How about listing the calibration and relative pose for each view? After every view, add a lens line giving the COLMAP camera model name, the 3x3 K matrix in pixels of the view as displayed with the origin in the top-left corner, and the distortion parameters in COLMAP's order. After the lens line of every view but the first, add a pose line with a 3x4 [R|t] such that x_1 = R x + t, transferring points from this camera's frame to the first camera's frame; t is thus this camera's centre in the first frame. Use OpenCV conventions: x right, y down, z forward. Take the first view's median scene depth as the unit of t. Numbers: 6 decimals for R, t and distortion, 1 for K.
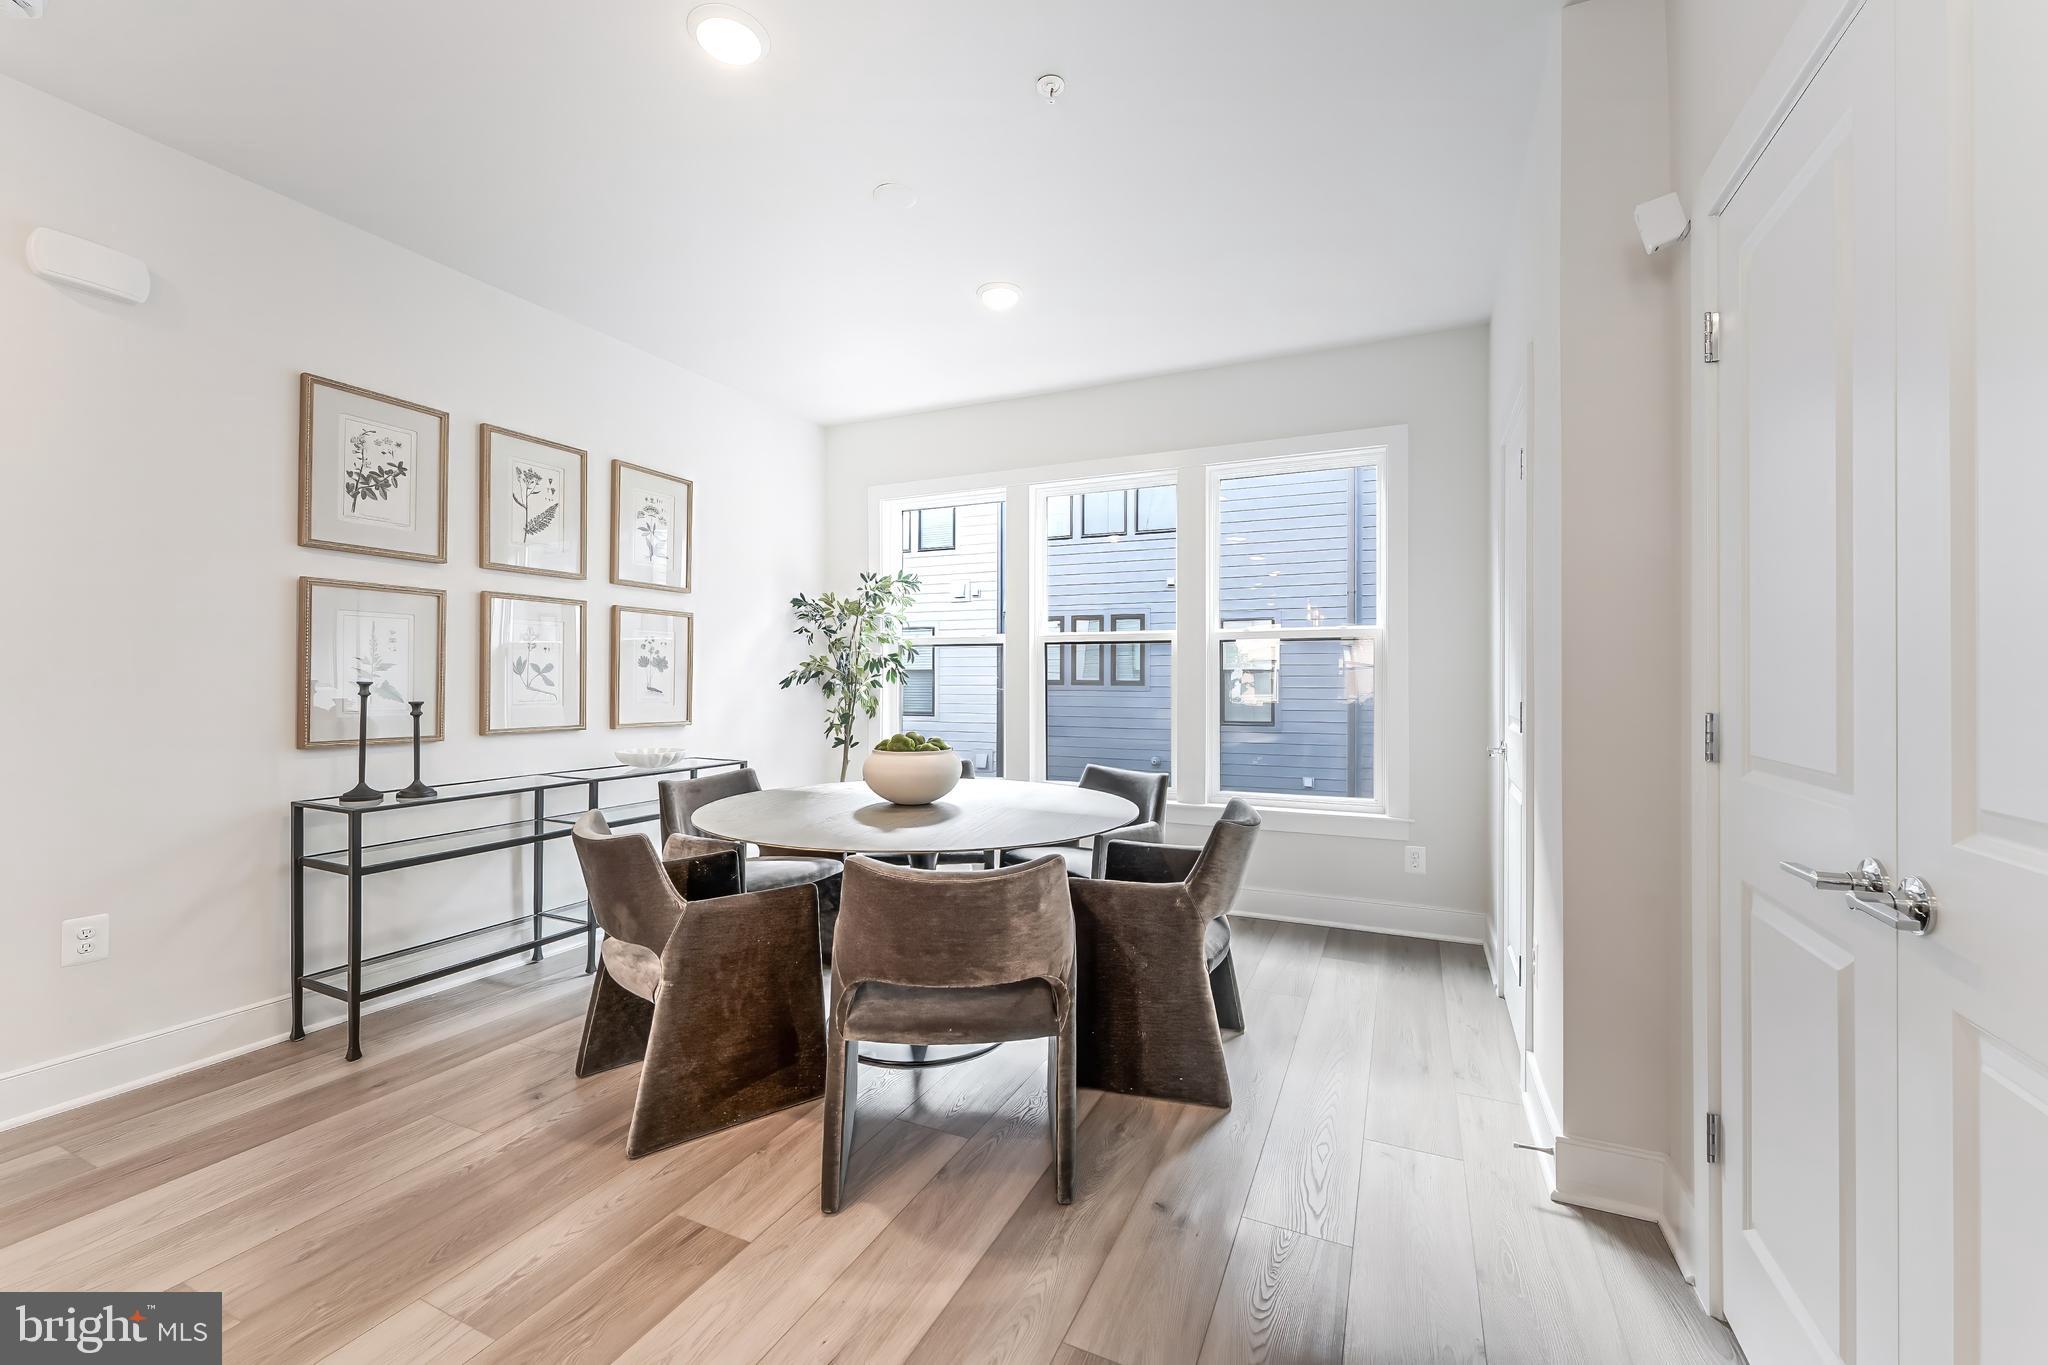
lens RADIAL K [[821.7, 0, 1025.4], [0, 821.7, 670.1], [0, 0, 1]] dist [-0.000549, -0.000168]
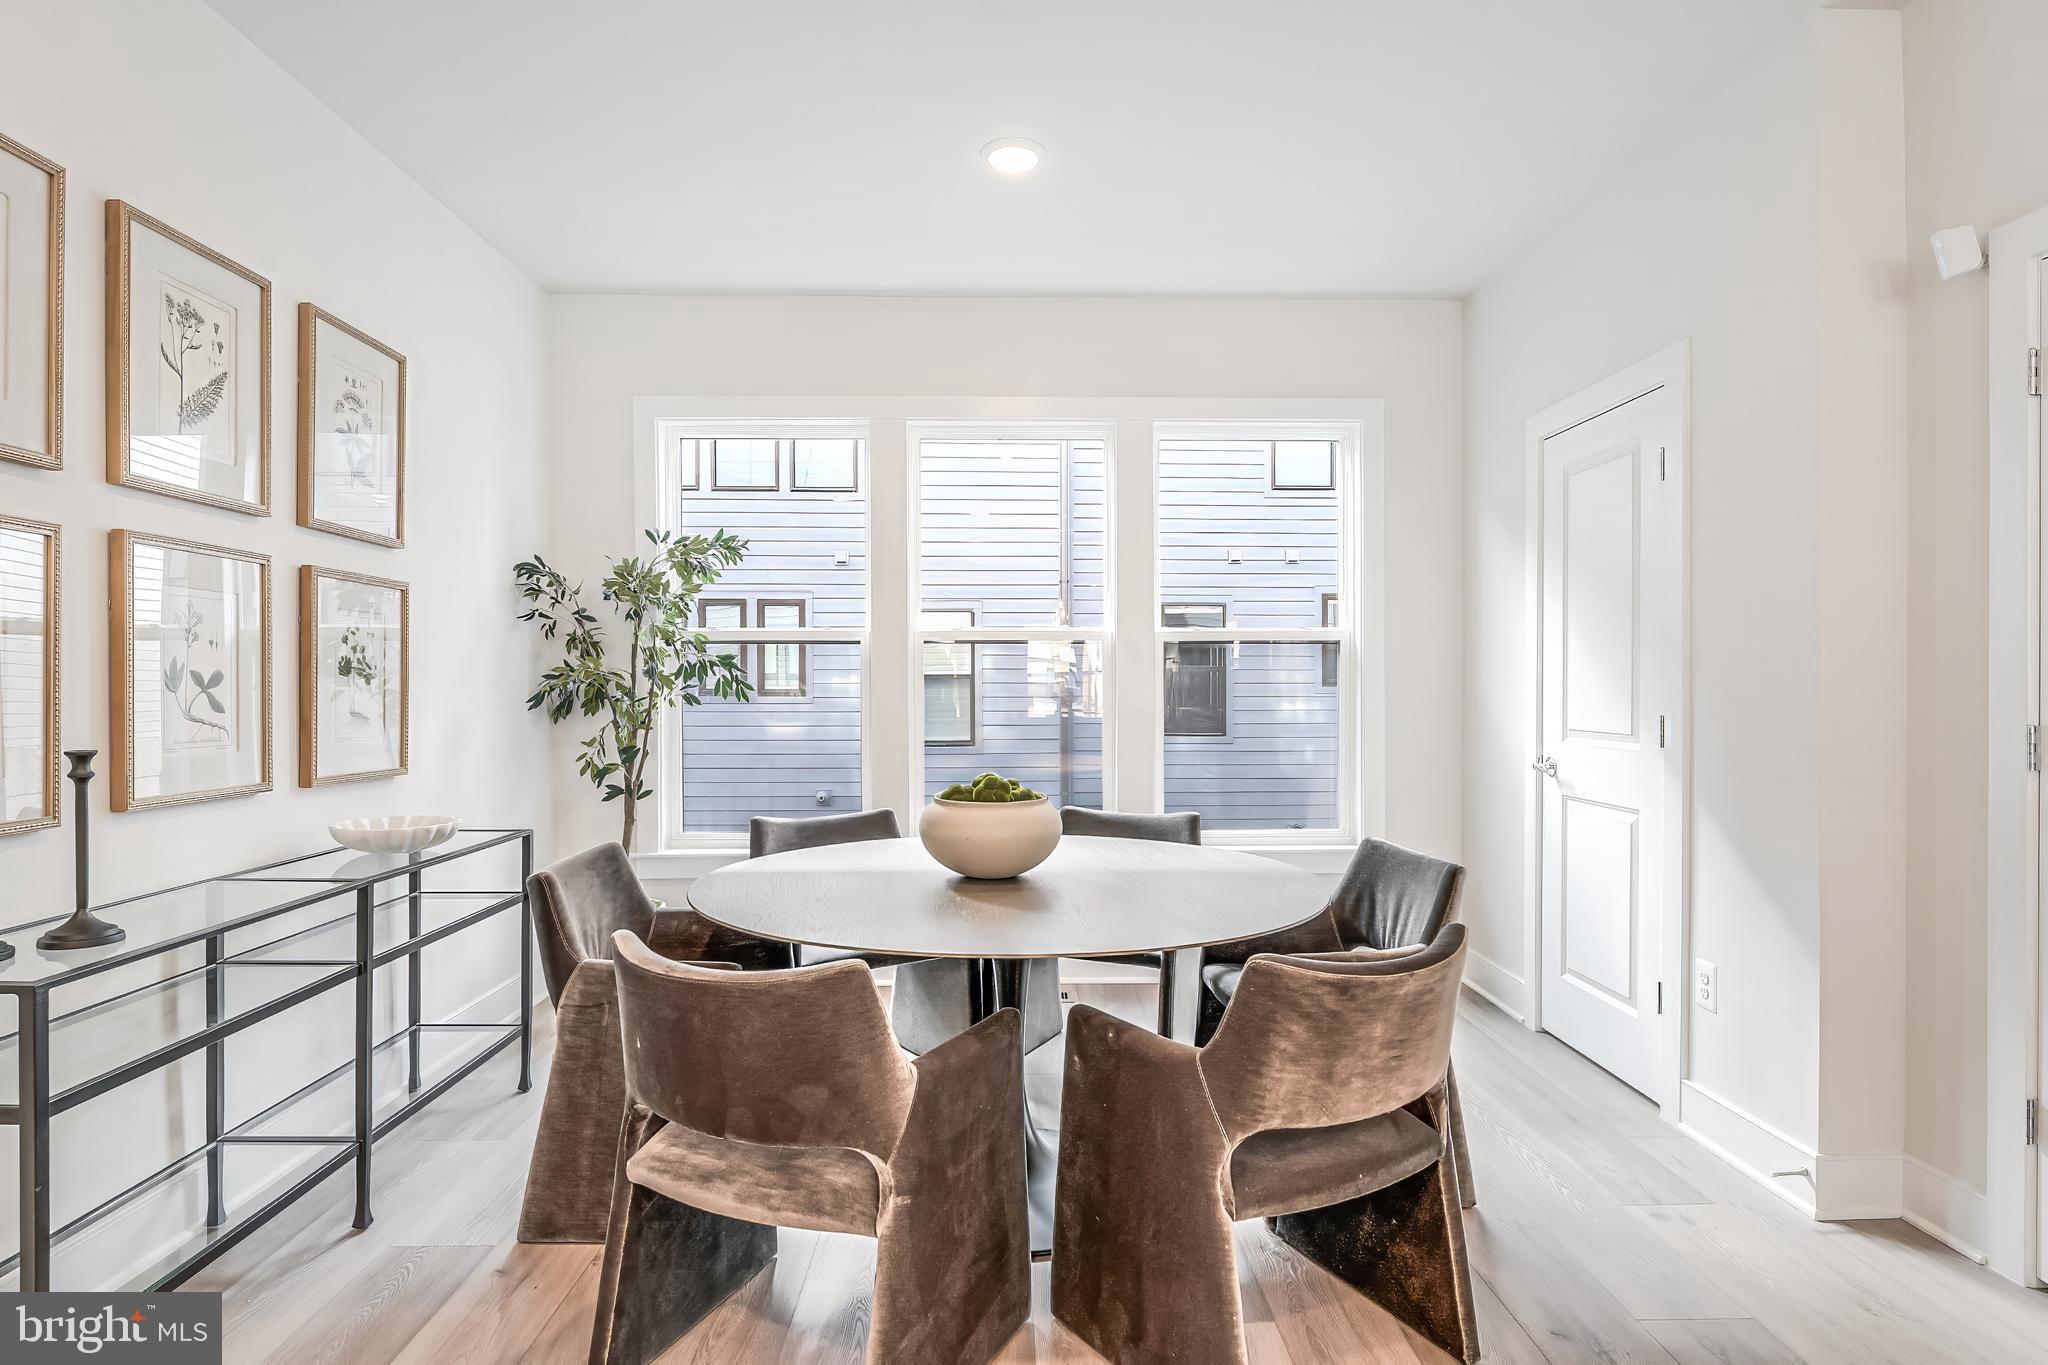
lens RADIAL K [[1082.6, 0, 1024.0], [0, 1082.6, 682.5], [0, 0, 1]] dist [-0.008819, -0.000271]
pose [[0.899159, -0.003795, 0.437605, -0.416999], [0.000226, 0.999966, 0.008206, -0.005963], [-0.437622, -0.007279, 0.899130, 0.142259]]
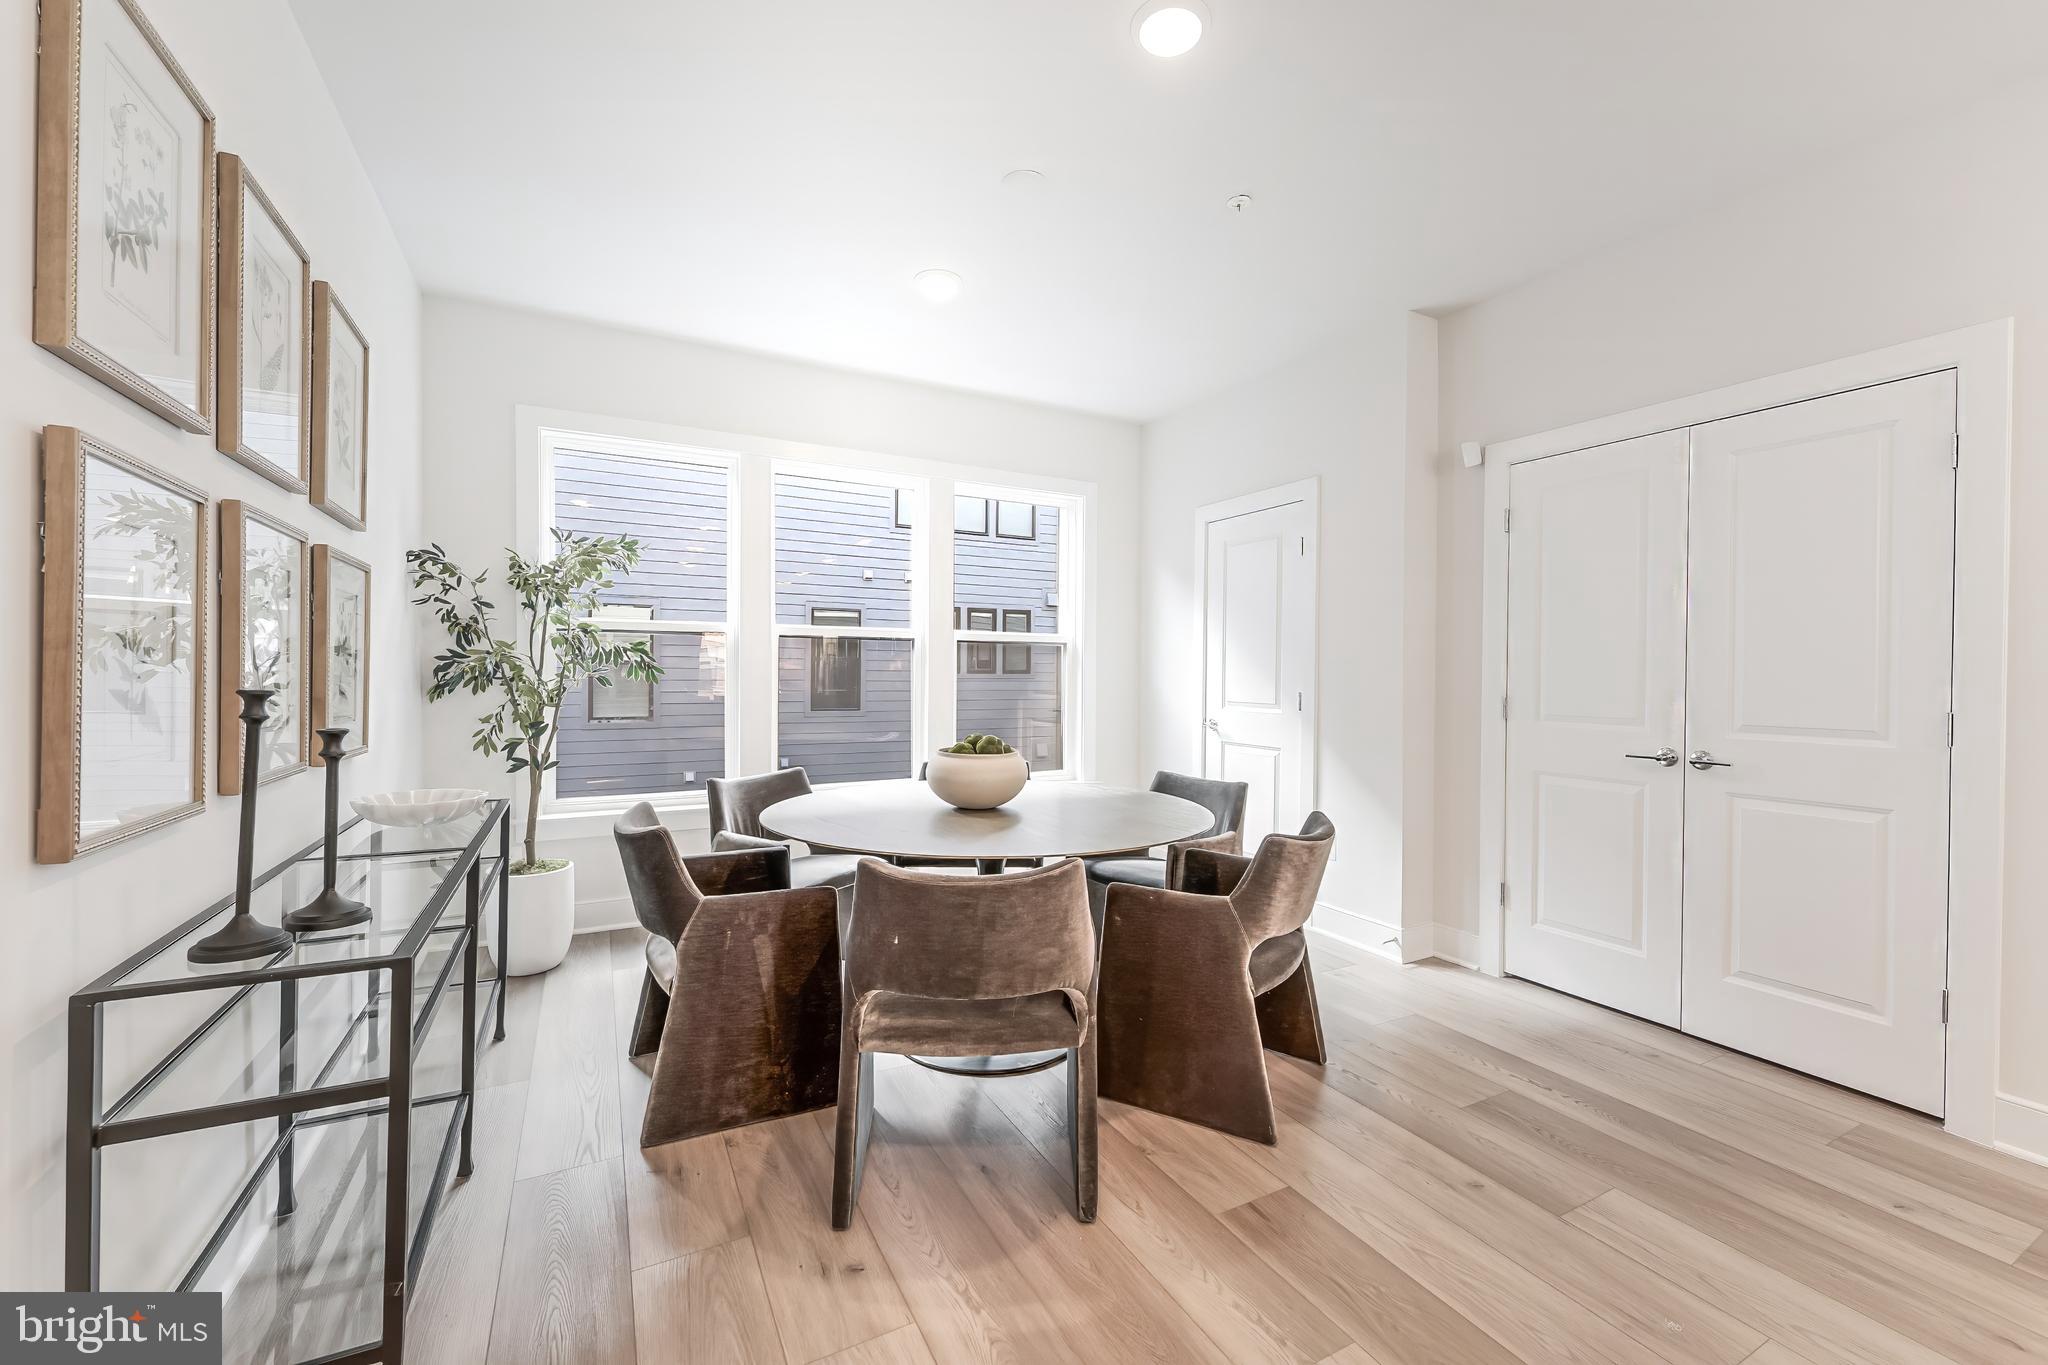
lens RADIAL K [[826.2, 0, 1036.3], [0, 826.2, 672.7], [0, 0, 1]] dist [0.006598, -0.000044]
pose [[0.601609, 0.001813, 0.798789, -0.712214], [-0.014266, 0.999862, 0.008475, -0.003990], [-0.798663, -0.016494, 0.601552, 0.299013]]
